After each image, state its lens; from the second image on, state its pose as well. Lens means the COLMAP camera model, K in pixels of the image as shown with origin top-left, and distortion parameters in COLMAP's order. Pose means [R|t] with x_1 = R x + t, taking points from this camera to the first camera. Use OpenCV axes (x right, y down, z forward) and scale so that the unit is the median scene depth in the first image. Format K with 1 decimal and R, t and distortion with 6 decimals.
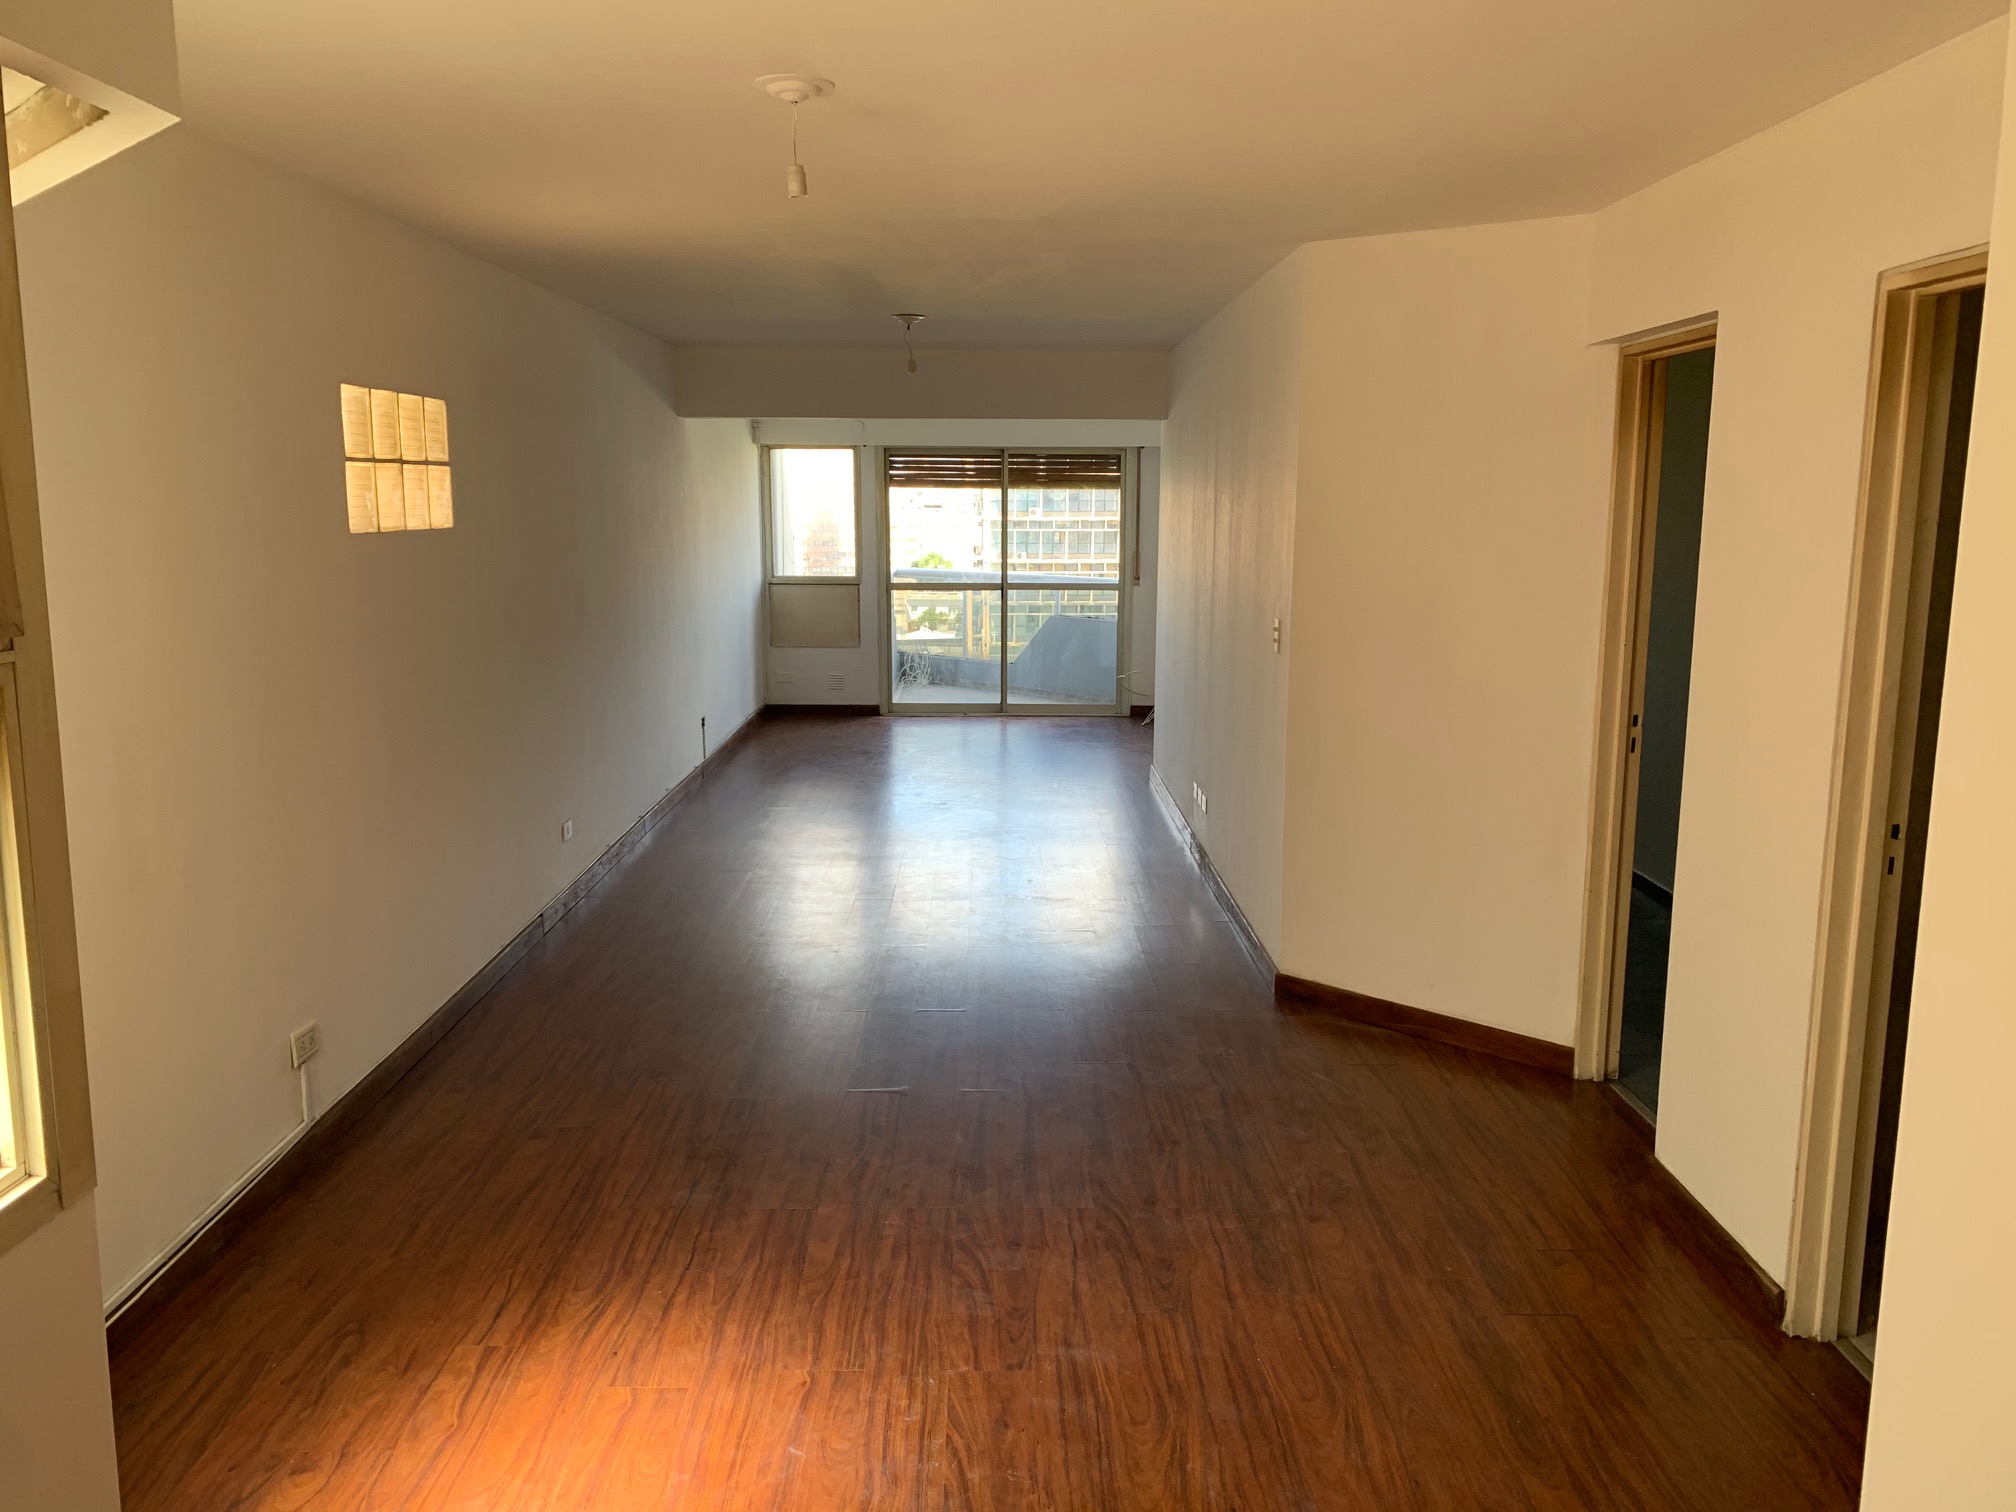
lens RADIAL K [[1499.8, 0, 1008.3], [0, 1499.8, 724.5], [0, 0, 1]] dist [-0.008002, -0.005383]
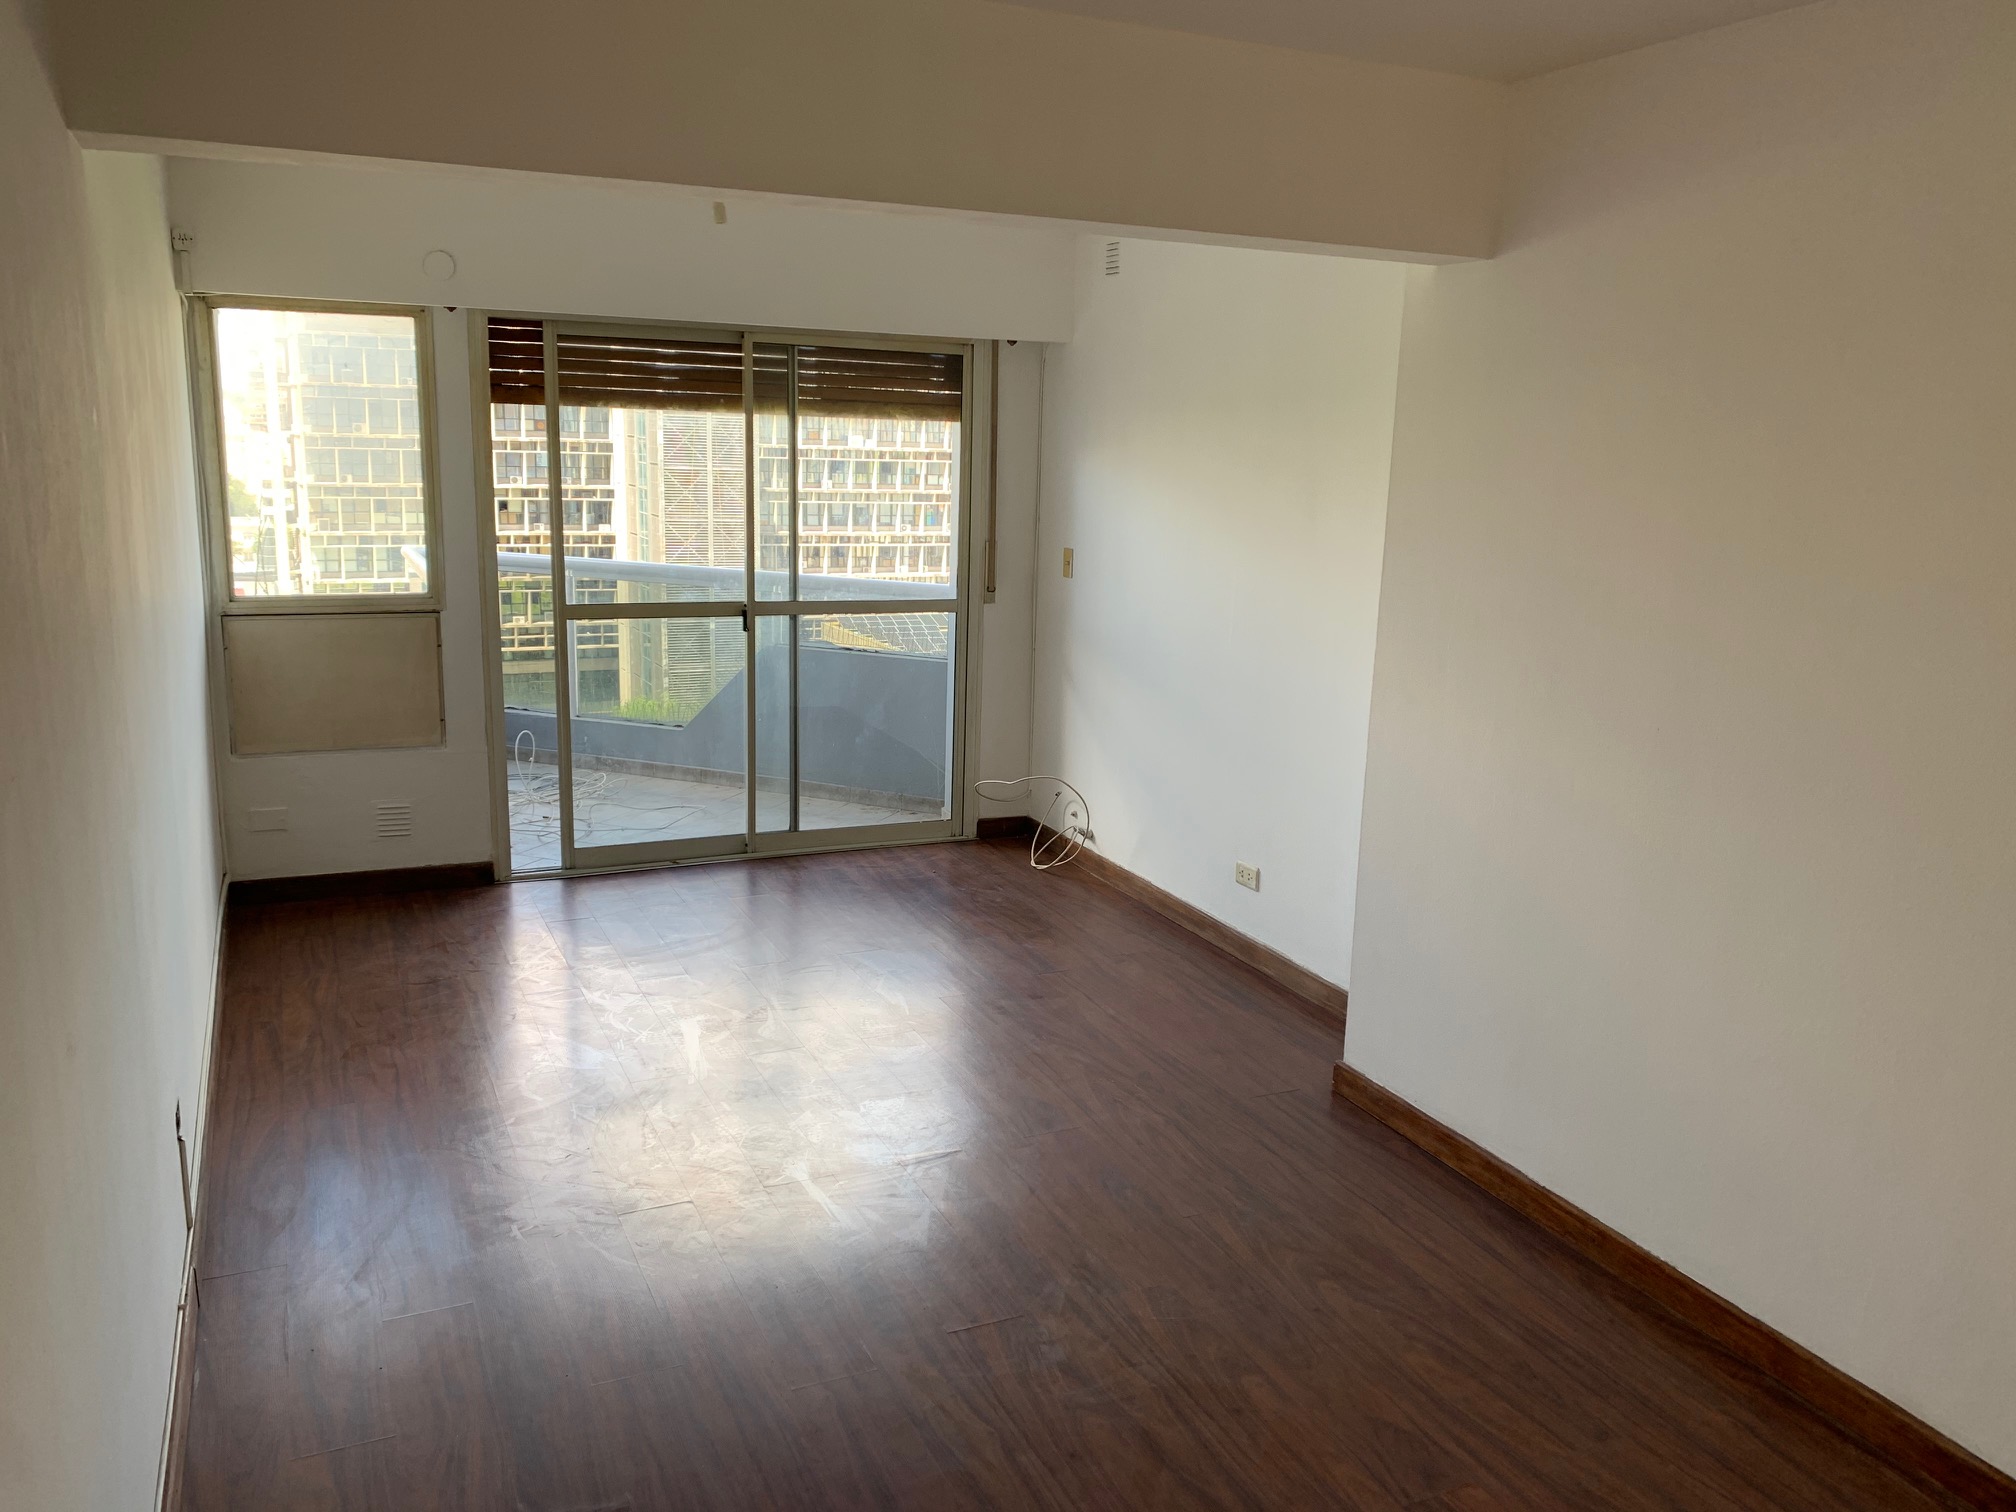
lens RADIAL K [[1499.8, 0, 1008.3], [0, 1499.8, 724.5], [0, 0, 1]] dist [-0.008002, -0.005383]
pose [[0.907375, -0.058332, 0.416254, -0.197435], [0.037000, 0.997564, 0.059140, -0.116686], [-0.418690, -0.038260, 0.907323, 0.737783]]
